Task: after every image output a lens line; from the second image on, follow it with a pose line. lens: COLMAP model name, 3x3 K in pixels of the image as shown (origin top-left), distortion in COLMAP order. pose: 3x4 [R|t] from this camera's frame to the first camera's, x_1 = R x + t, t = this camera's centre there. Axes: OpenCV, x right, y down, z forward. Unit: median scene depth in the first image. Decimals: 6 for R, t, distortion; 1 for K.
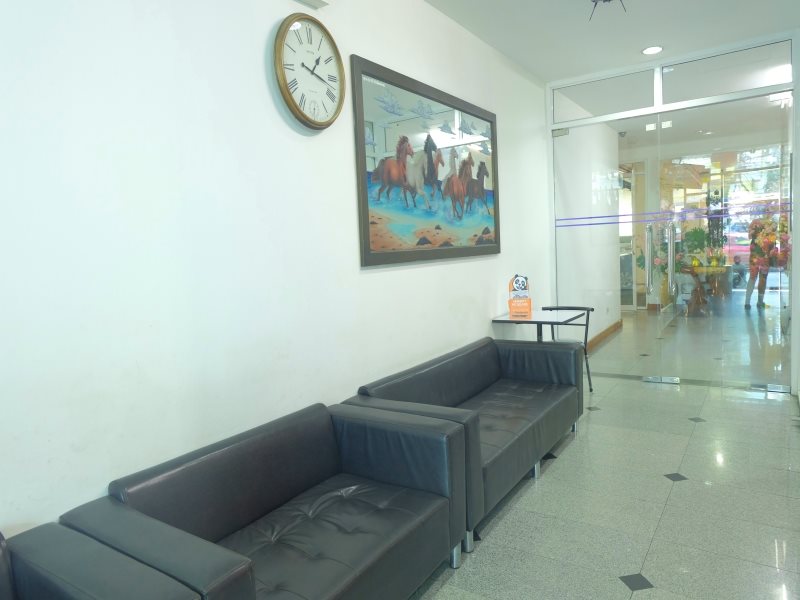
lens RADIAL K [[542.7, 0, 400.0], [0, 542.7, 300.0], [0, 0, 1]] dist [0.000048, 0.000039]
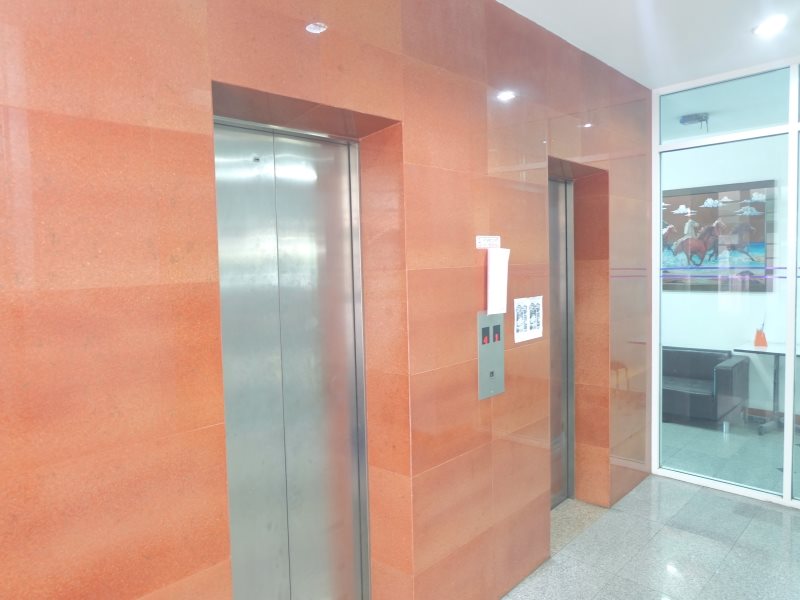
lens RADIAL K [[542.7, 0, 400.0], [0, 542.7, 300.0], [0, 0, 1]] dist [0.000048, 0.000039]
pose [[-0.177816, 0.117888, -0.976977, 1.741148], [-0.056754, 0.989917, 0.129779, -0.205608], [0.982426, 0.078524, -0.169332, 0.456877]]
